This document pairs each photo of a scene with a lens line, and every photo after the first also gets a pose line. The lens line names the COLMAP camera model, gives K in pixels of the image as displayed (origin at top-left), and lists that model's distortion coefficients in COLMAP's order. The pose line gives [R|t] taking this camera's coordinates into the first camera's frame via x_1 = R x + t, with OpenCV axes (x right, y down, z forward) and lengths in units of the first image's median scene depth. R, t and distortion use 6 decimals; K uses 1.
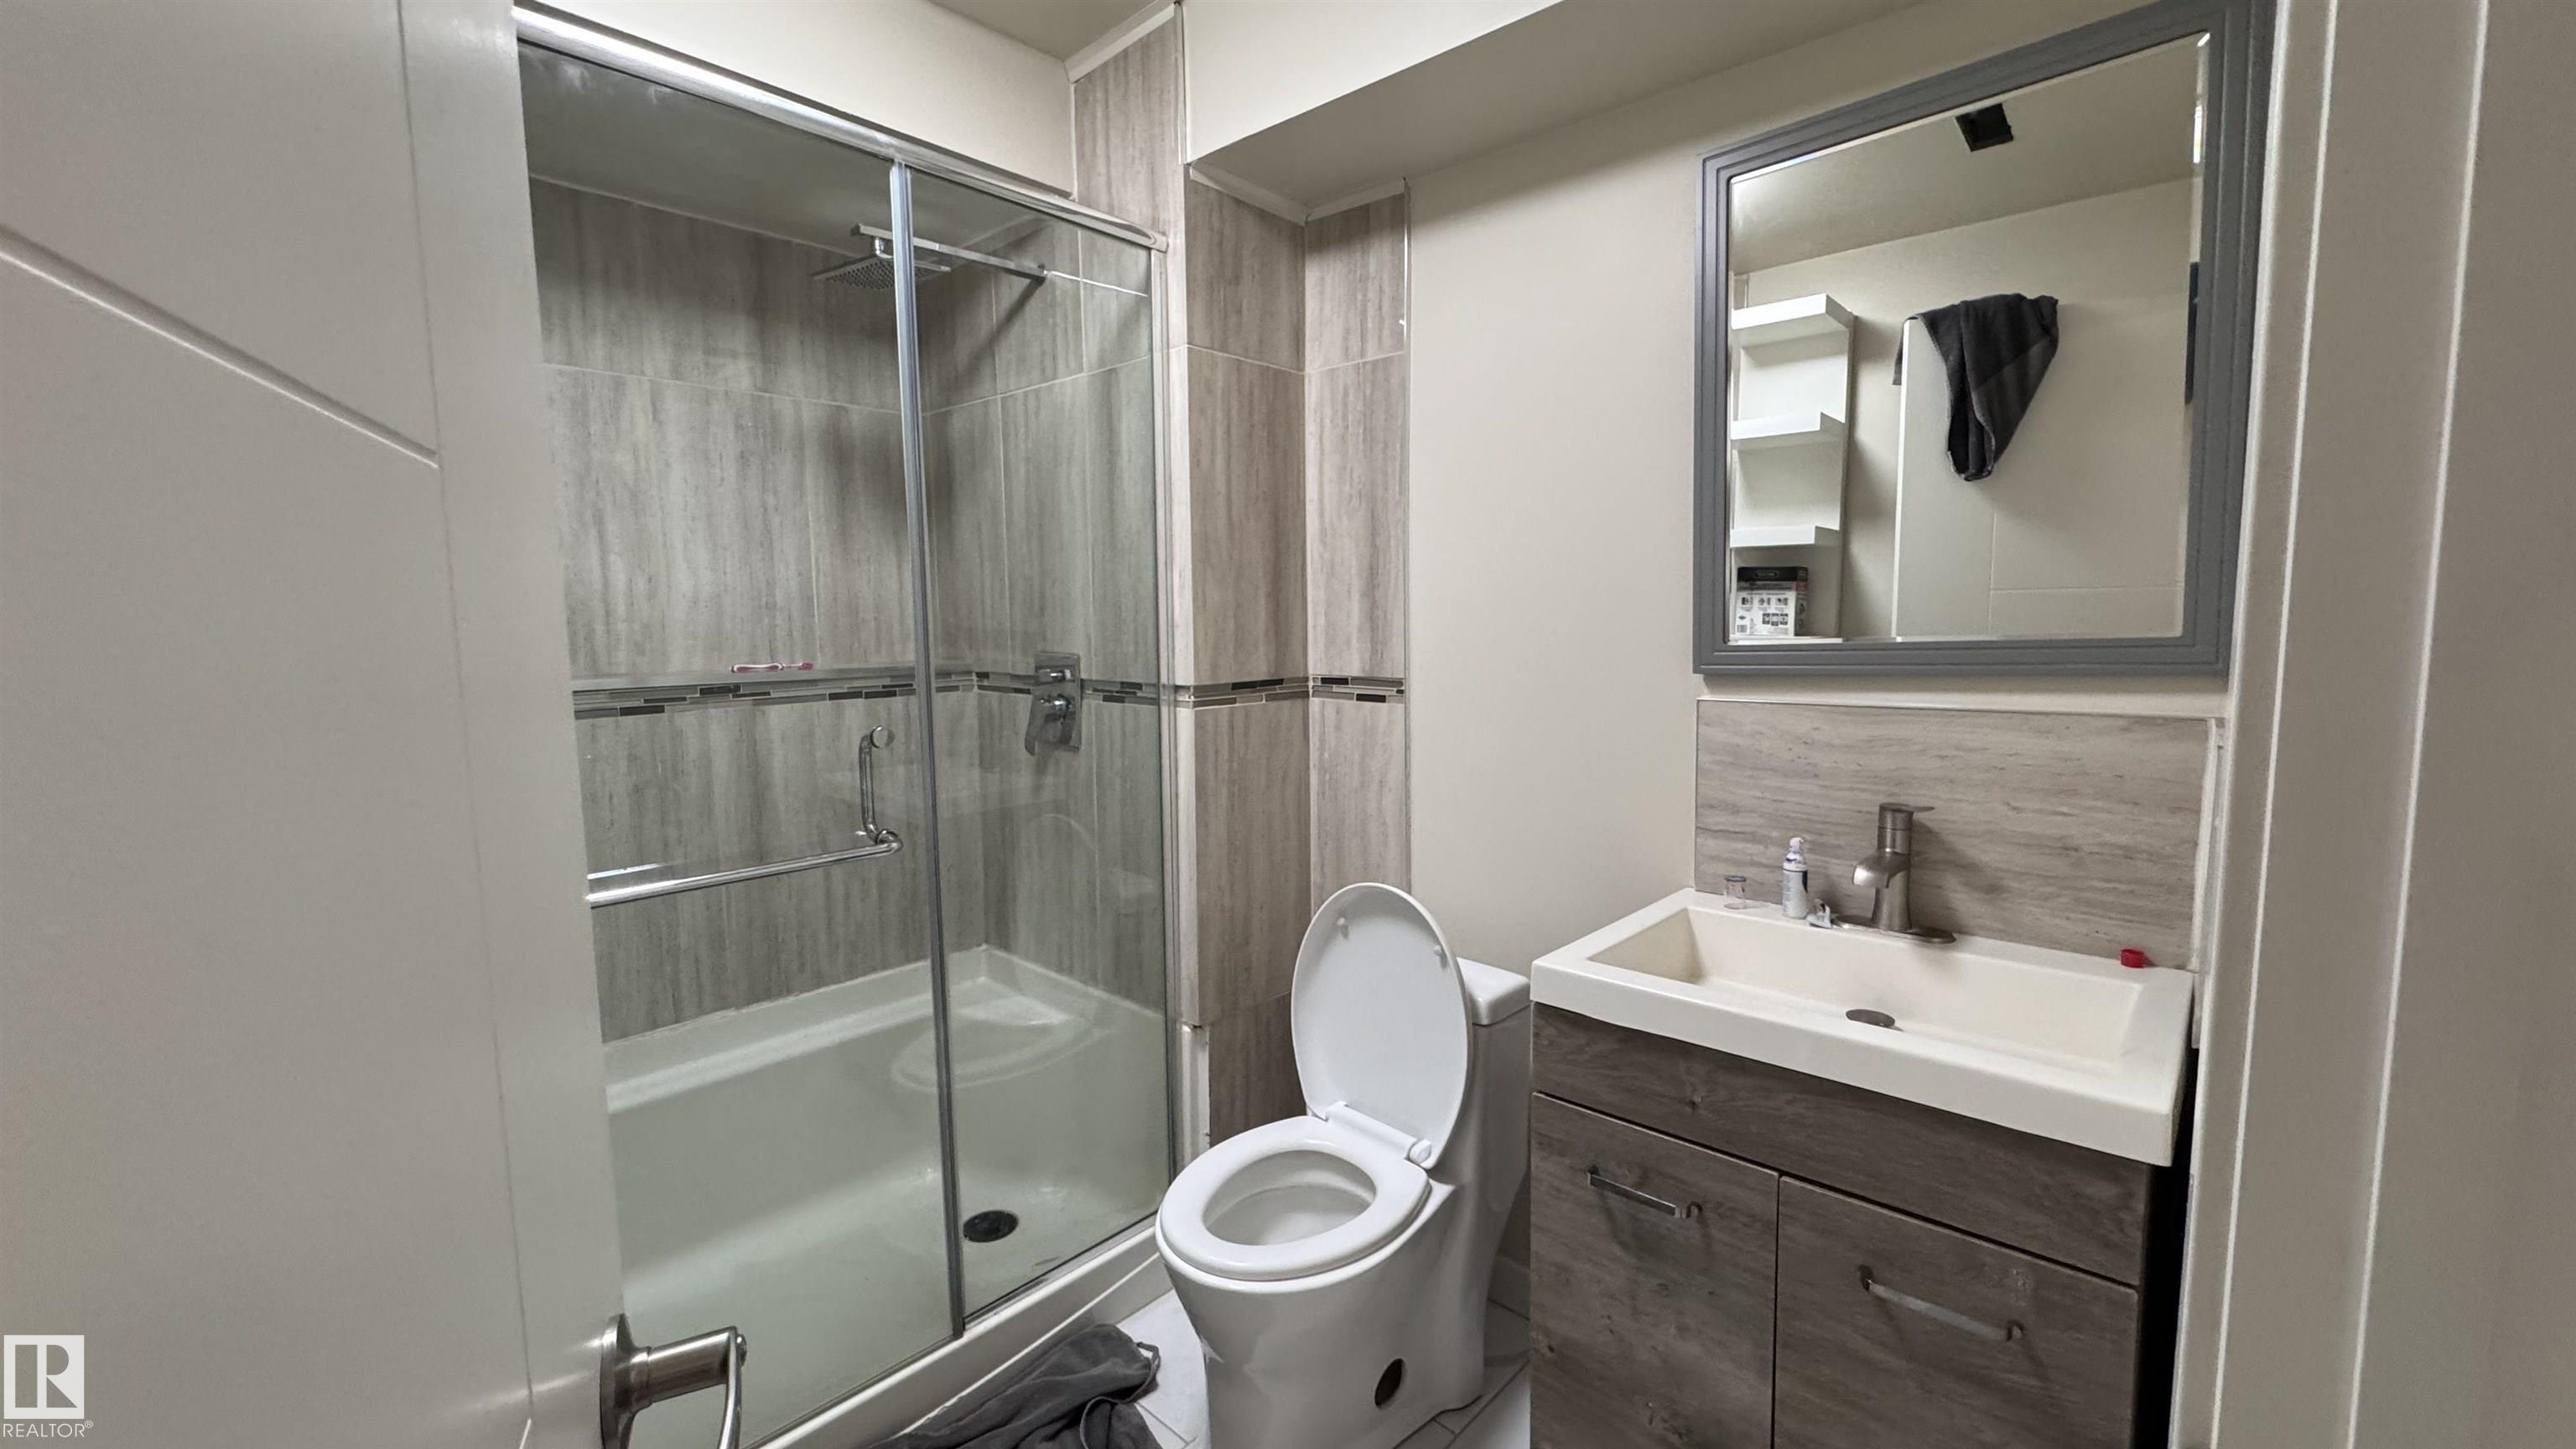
lens RADIAL K [[1025.7, 0, 1288.0], [0, 1025.7, 724.5], [0, 0, 1]] dist [0.000141, 0.000059]
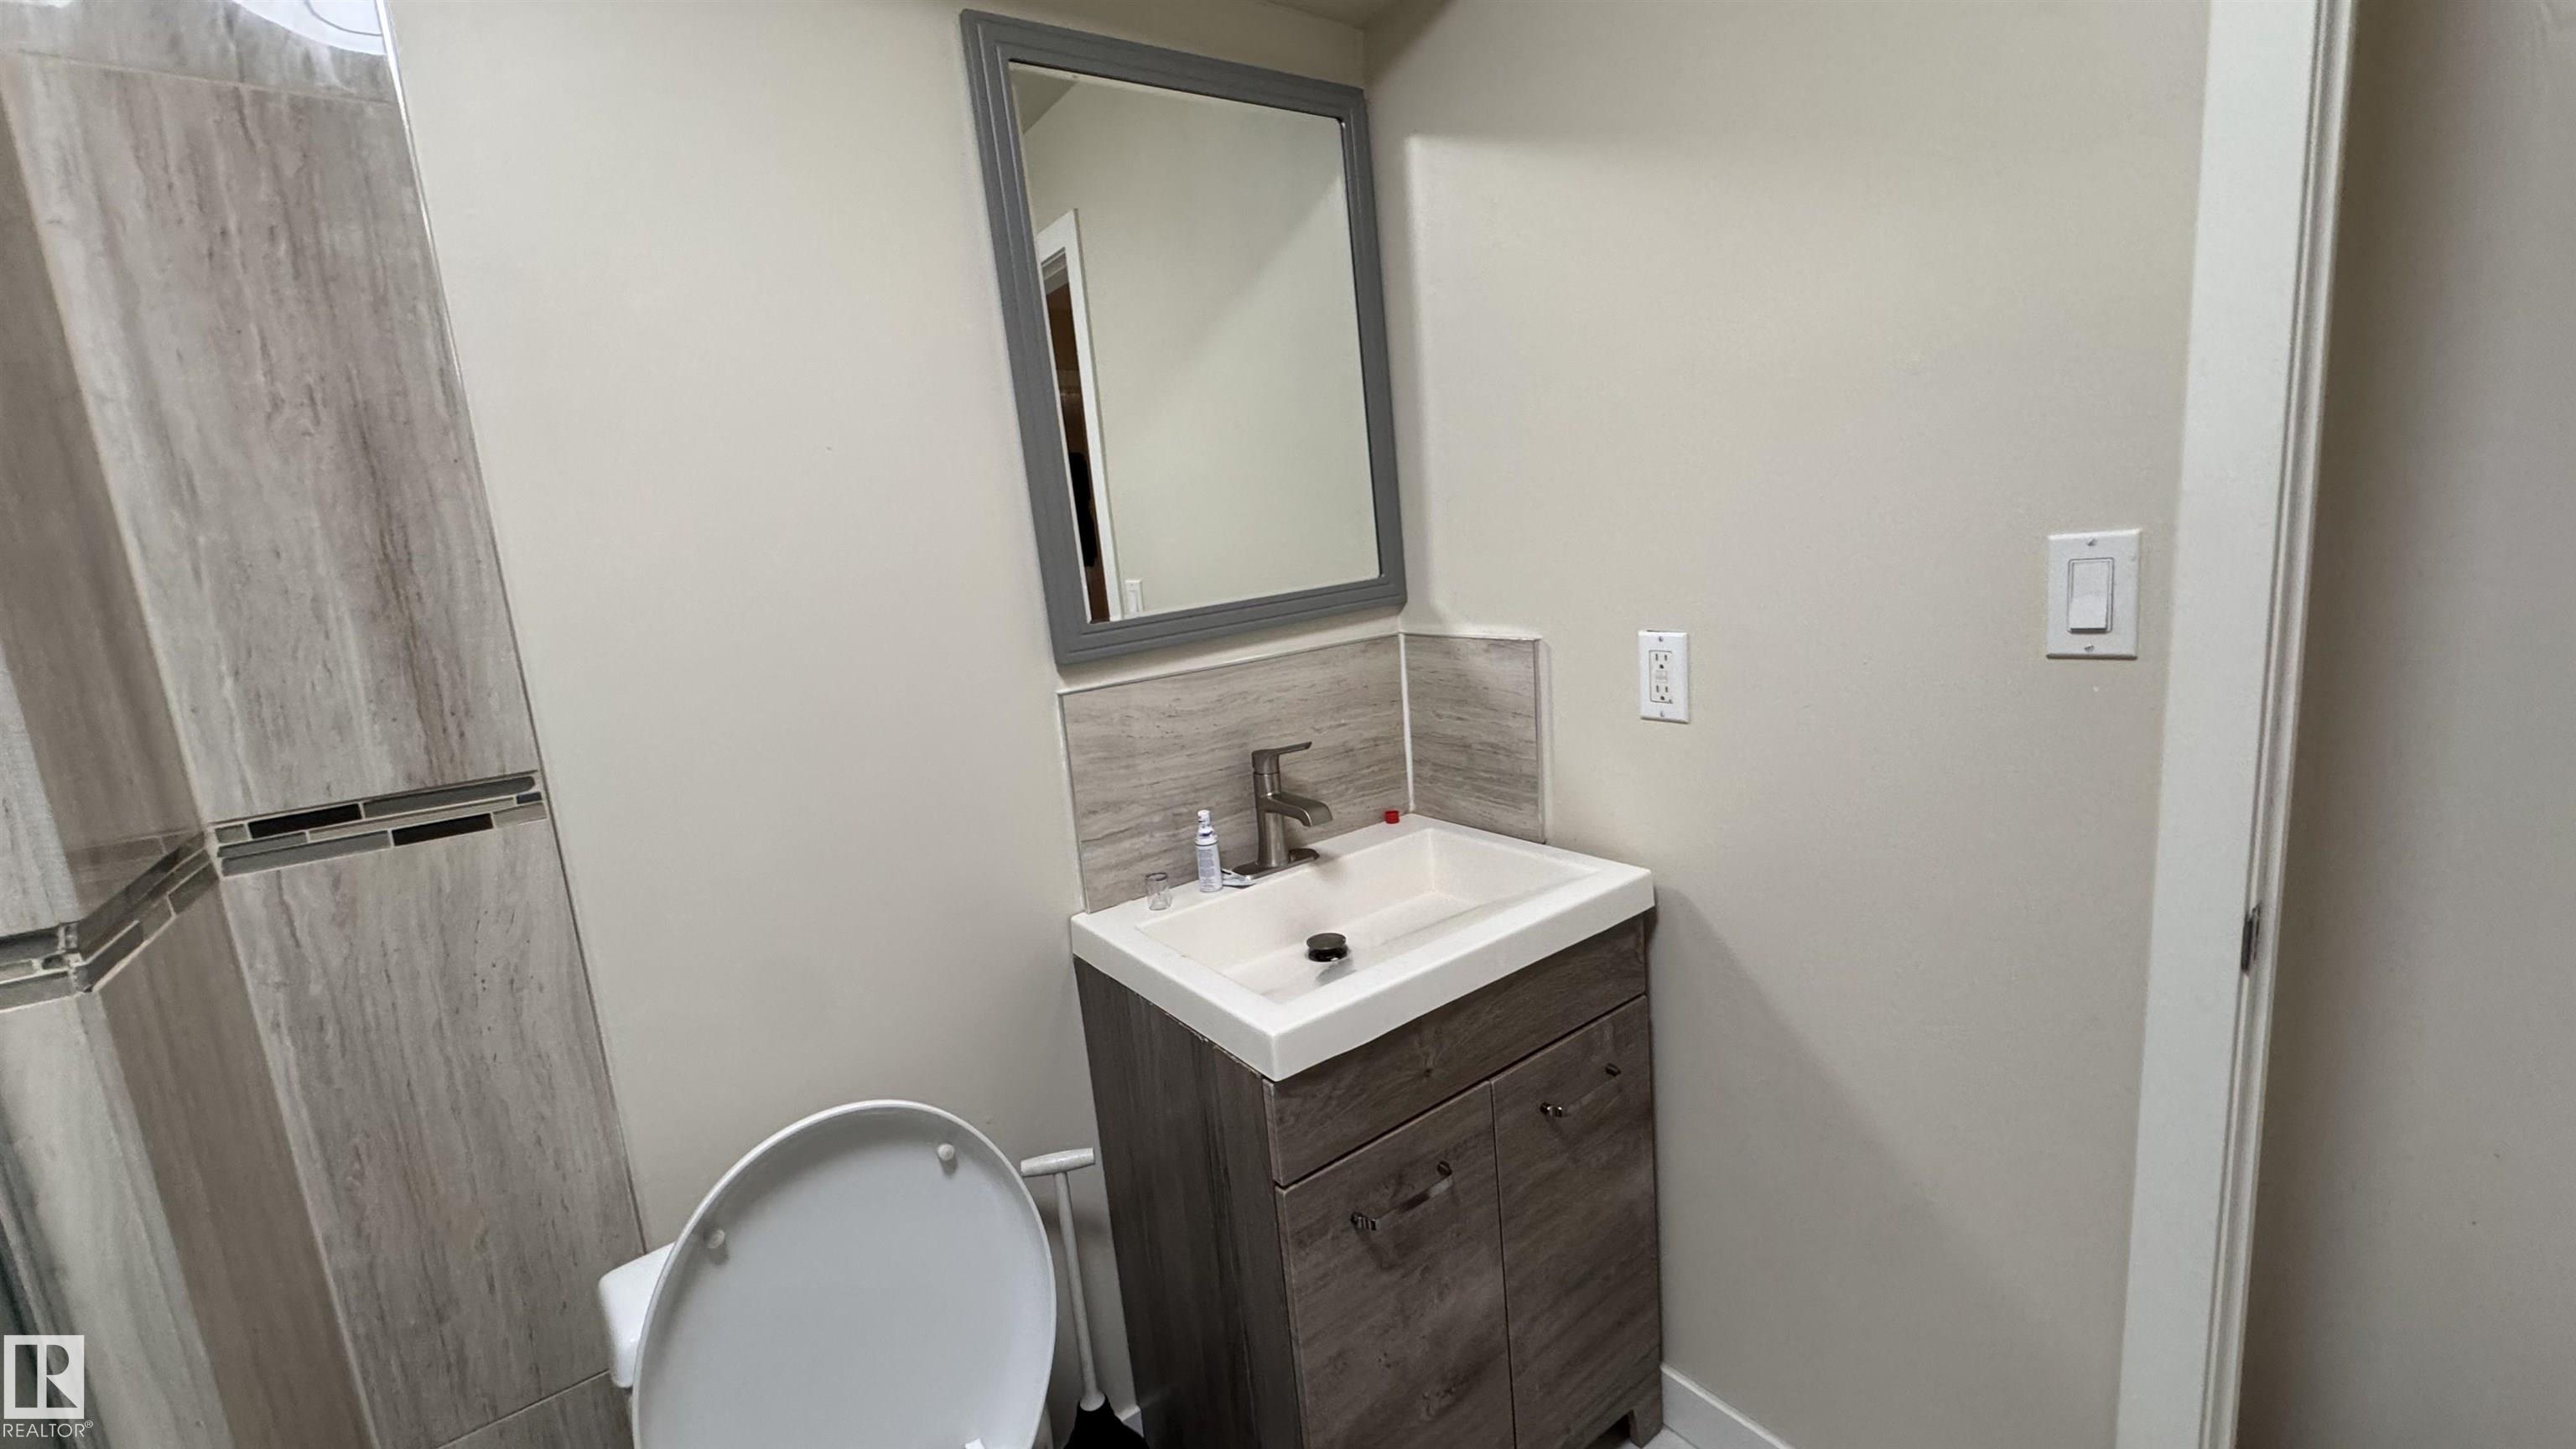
lens RADIAL K [[1035.0, 0, 1277.6], [0, 1035.0, 720.2], [0, 0, 1]] dist [-0.001462, 0.000003]
pose [[0.188270, -0.176125, 0.966196, -0.306792], [0.186171, 0.972352, 0.140971, -0.071113], [-0.964310, 0.153337, 0.215854, 0.507992]]
